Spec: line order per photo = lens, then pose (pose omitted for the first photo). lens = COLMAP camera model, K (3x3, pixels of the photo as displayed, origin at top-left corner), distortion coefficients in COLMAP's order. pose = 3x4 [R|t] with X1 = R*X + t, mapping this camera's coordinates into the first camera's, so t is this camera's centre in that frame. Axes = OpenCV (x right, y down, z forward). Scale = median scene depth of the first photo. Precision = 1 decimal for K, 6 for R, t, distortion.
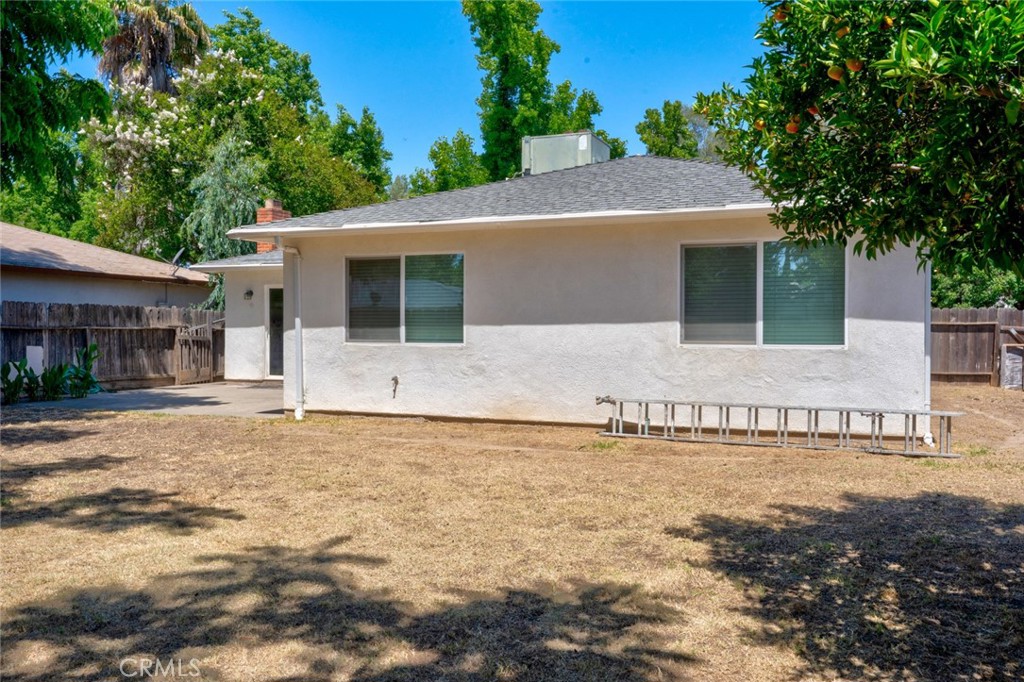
lens RADIAL K [[866.9, 0, 521.5], [0, 866.9, 337.9], [0, 0, 1]] dist [0.010142, -0.014284]
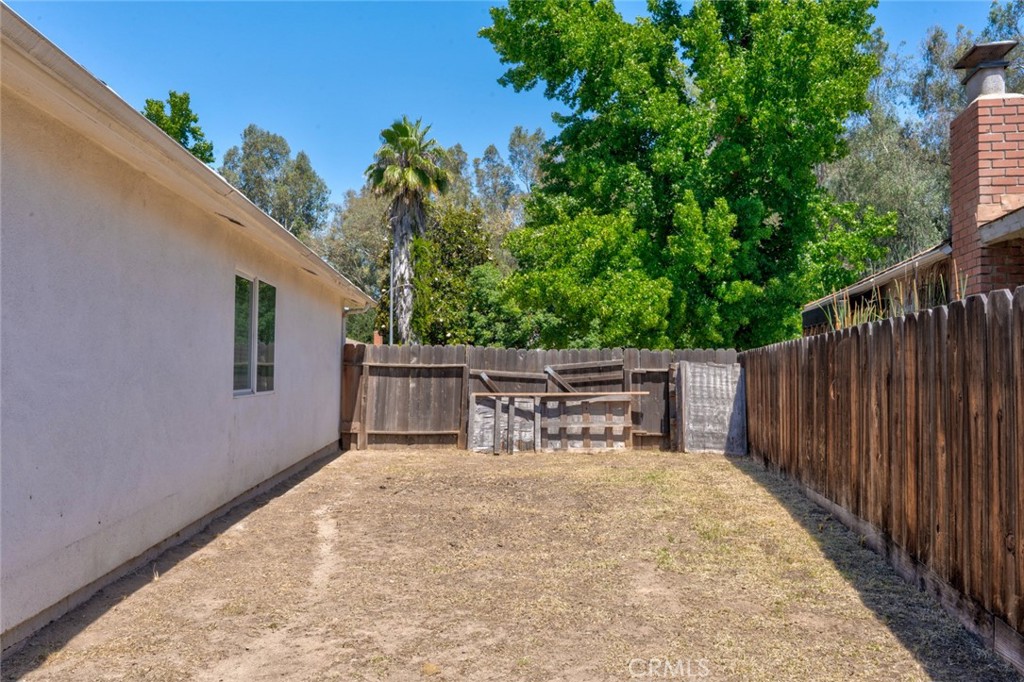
lens RADIAL K [[866.9, 0, 512.5], [0, 866.9, 340.8], [0, 0, 1]] dist [0.010142, -0.014284]
pose [[0.903949, 0.018287, 0.427248, 0.367416], [-0.000957, 0.999169, -0.040741, -0.010869], [-0.427639, 0.036419, 0.903216, 0.417963]]
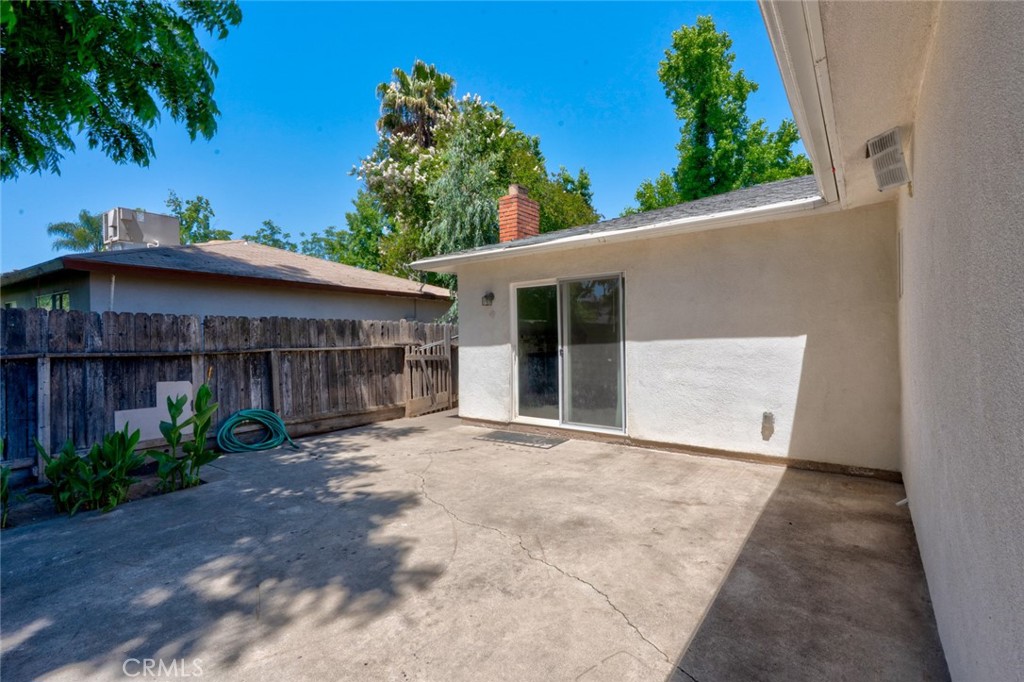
lens RADIAL K [[464.8, 0, 521.6], [0, 464.8, 336.6], [0, 0, 1]] dist [-0.010315, 0.003782]
pose [[0.967265, -0.014605, -0.253347, -0.255967], [0.012256, 0.999866, -0.010847, -0.020009], [0.253471, 0.007387, 0.967315, 0.849895]]
